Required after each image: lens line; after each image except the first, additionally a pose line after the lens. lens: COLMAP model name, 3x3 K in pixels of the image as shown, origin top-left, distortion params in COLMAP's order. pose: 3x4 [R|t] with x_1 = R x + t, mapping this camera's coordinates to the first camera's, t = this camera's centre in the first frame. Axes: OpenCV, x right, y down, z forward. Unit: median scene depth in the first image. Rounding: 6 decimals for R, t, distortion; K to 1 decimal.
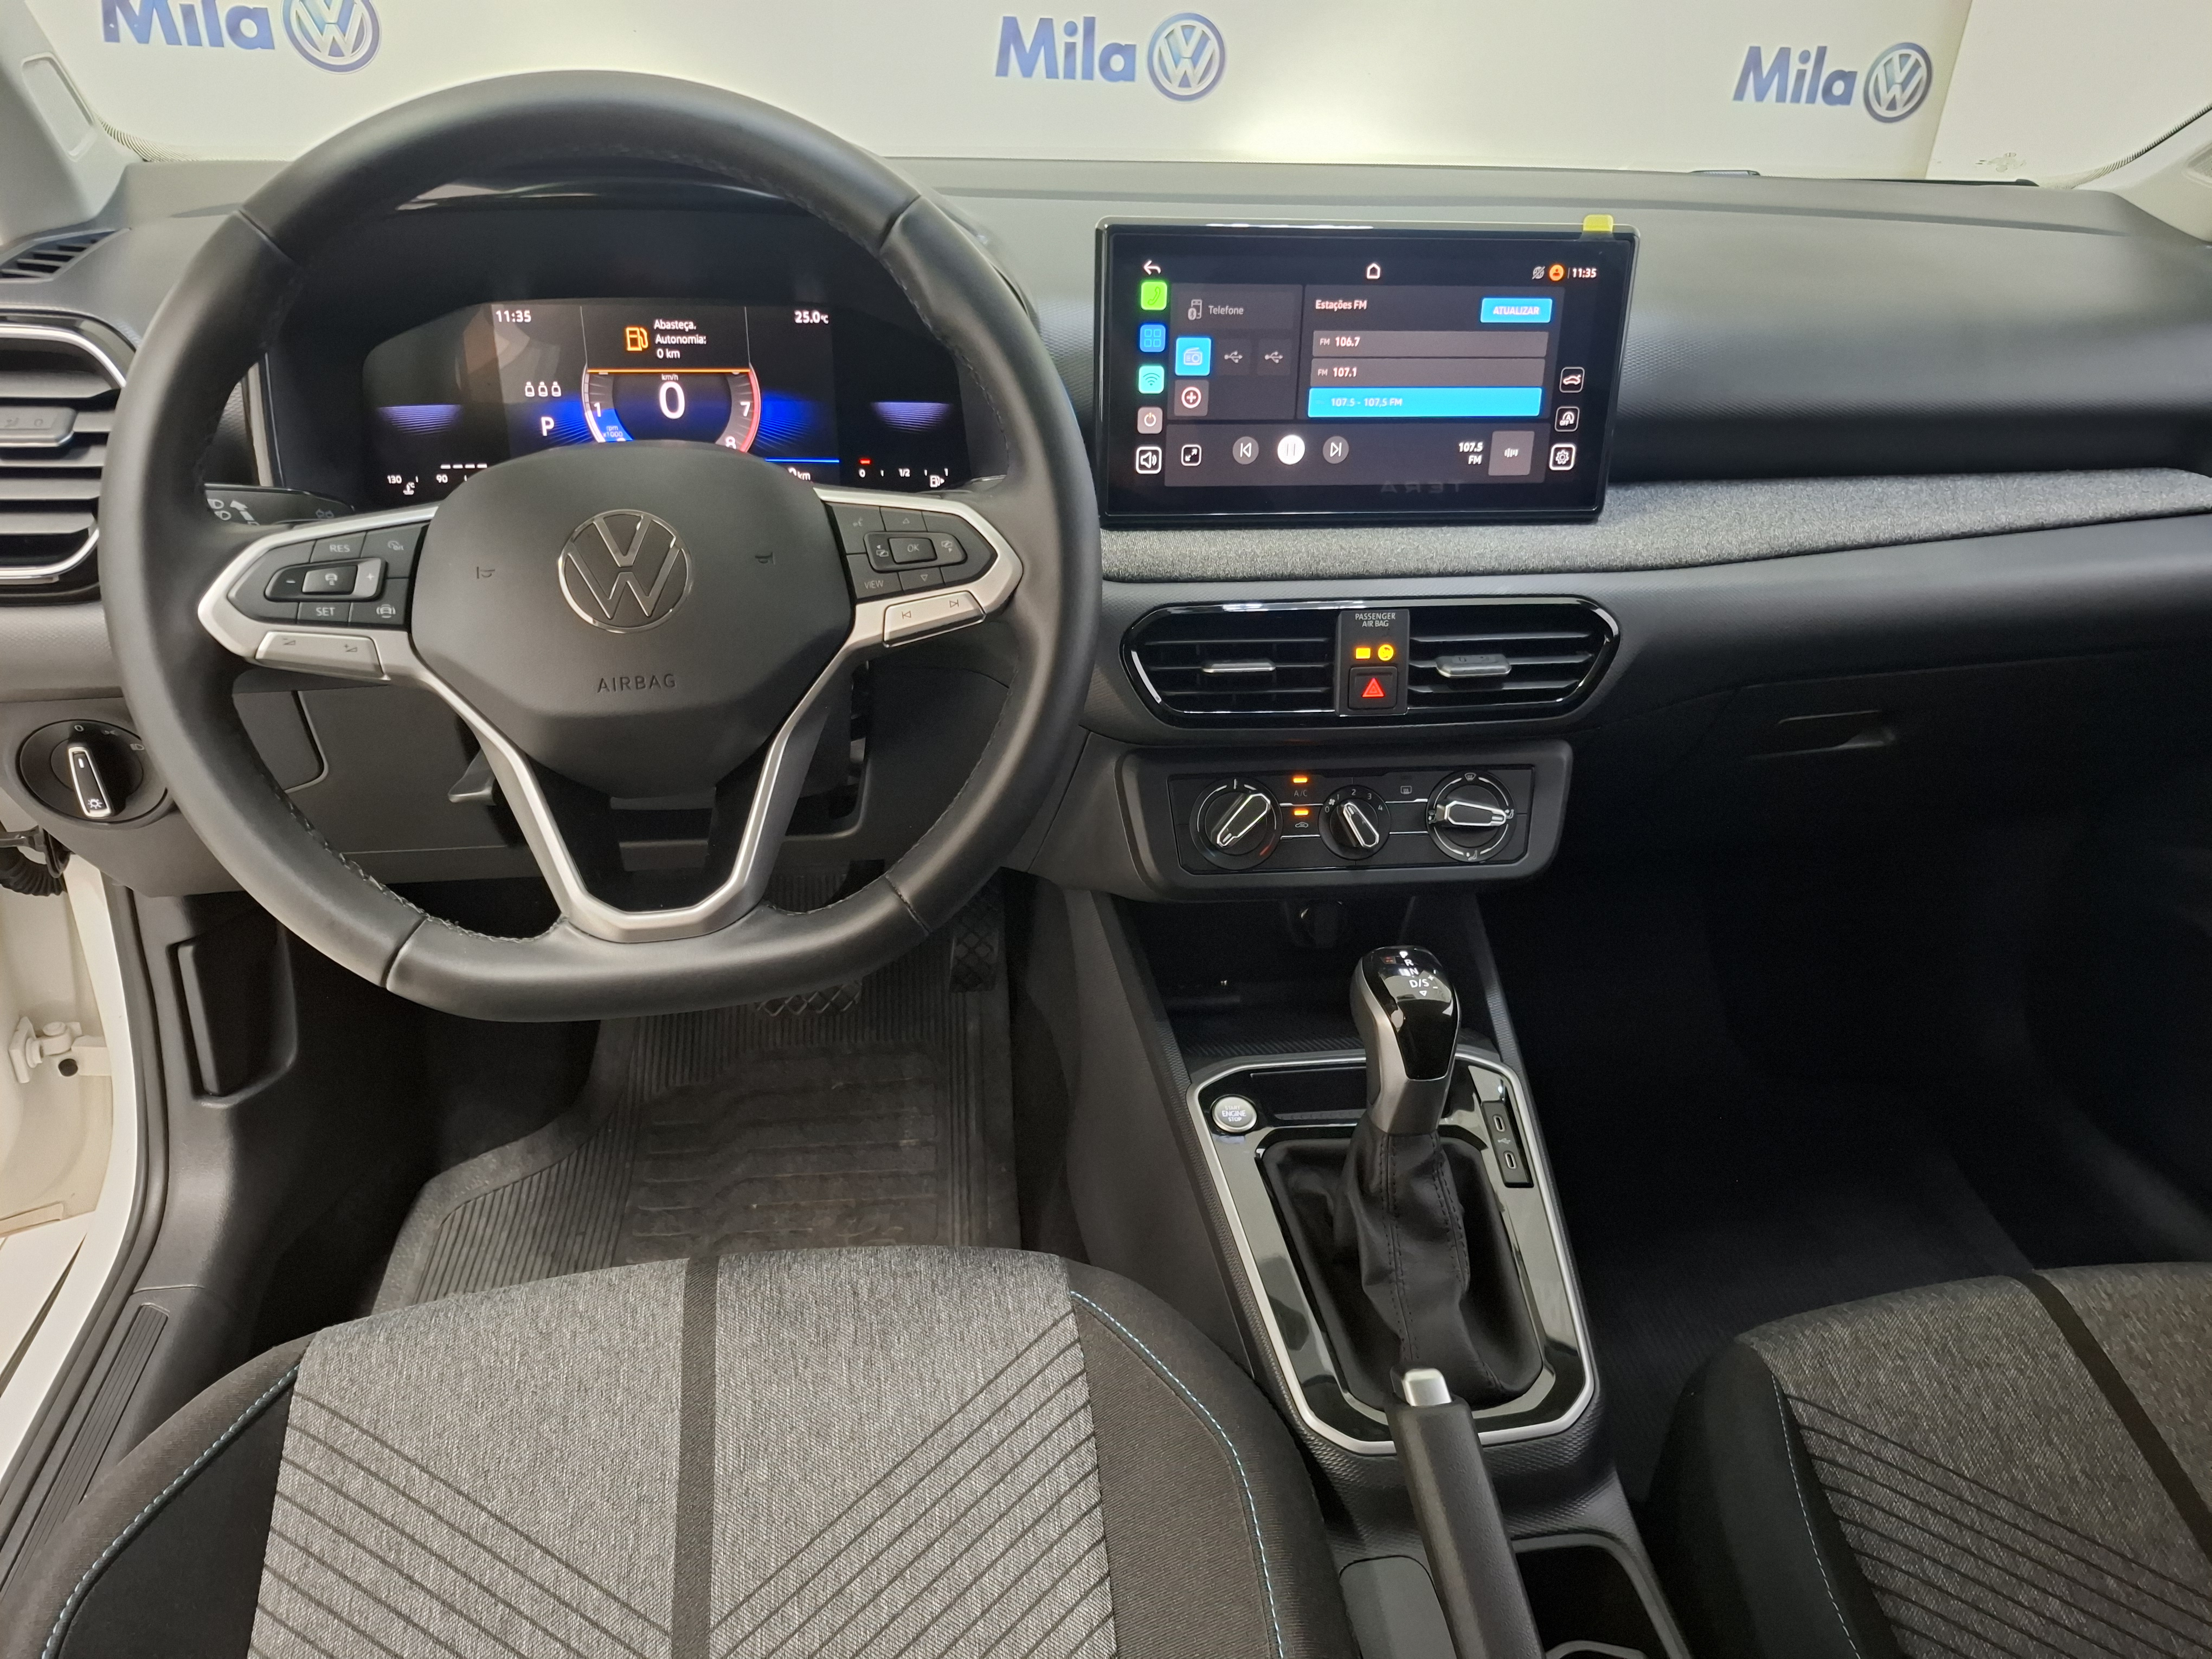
lens RADIAL K [[1565.4, 0, 1054.1], [0, 1565.4, 804.9], [0, 0, 1]] dist [0.098131, -0.122678]
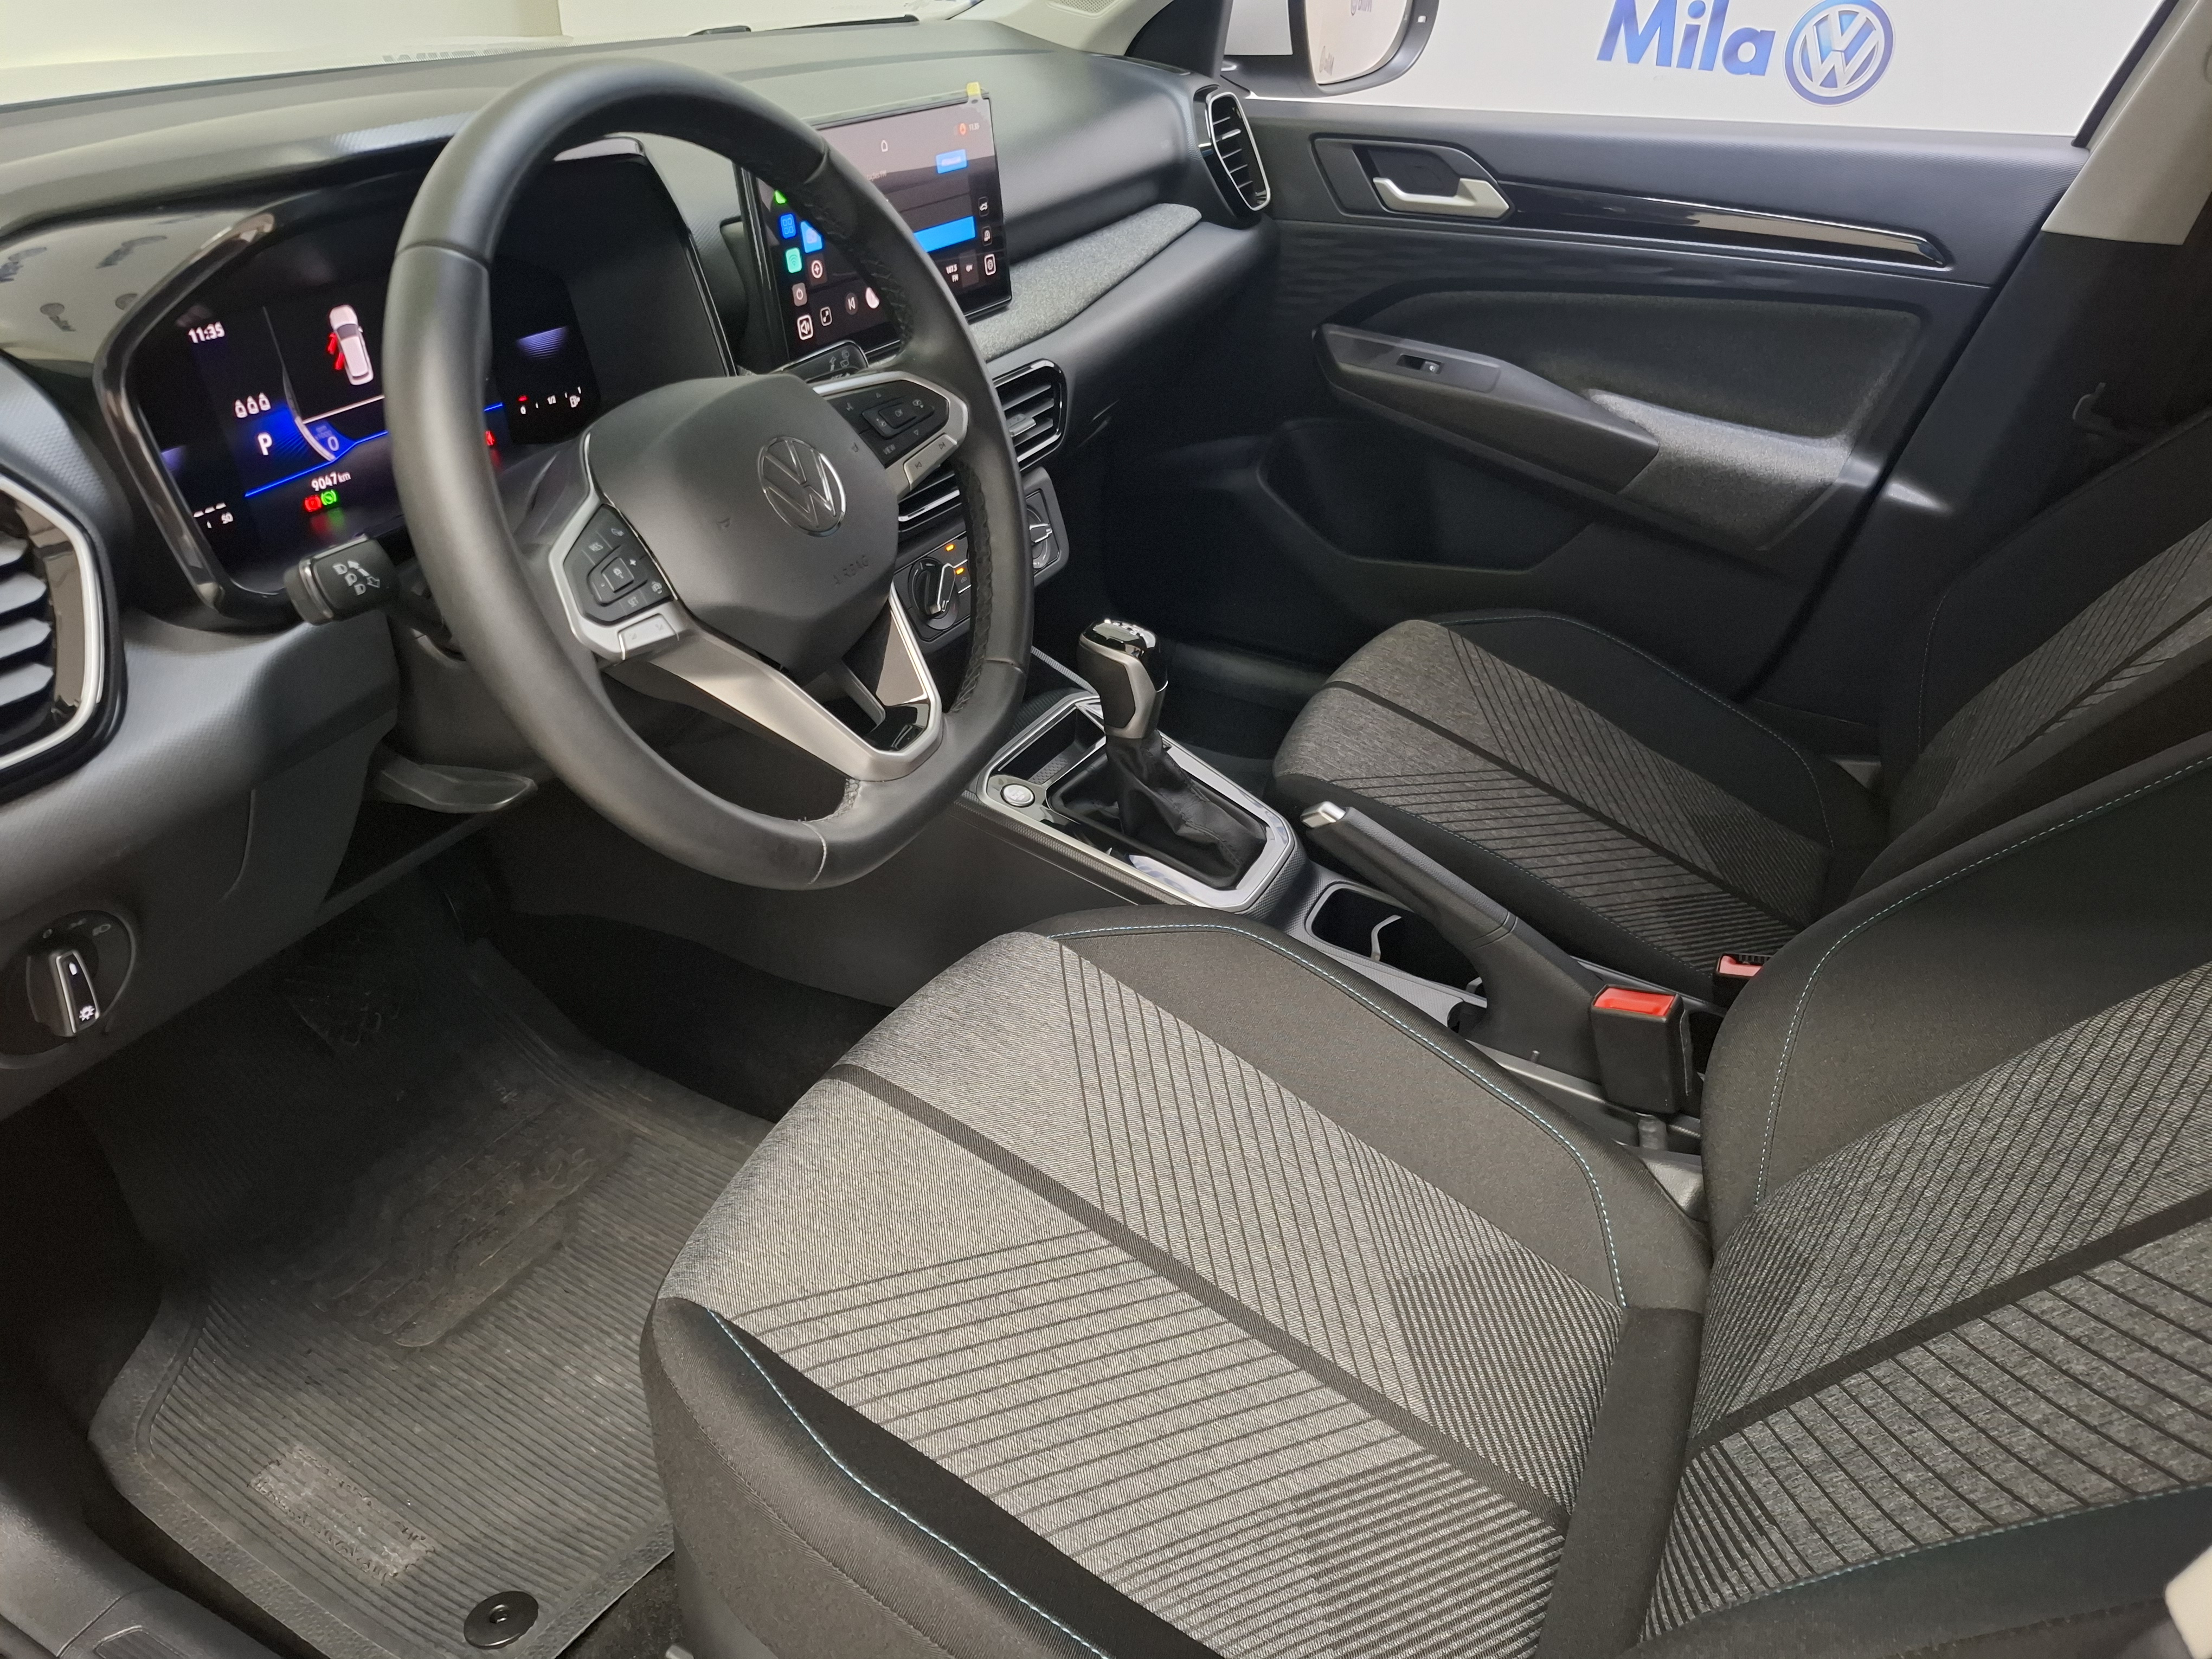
lens RADIAL K [[1521.4, 0, 1106.0], [0, 1521.4, 829.5], [0, 0, 1]] dist [0.091179, -0.137042]
pose [[0.579314, -0.445539, 0.682562, -0.753053], [0.358208, 0.891354, 0.277804, -0.114045], [-0.732177, 0.083564, 0.675969, 0.053425]]
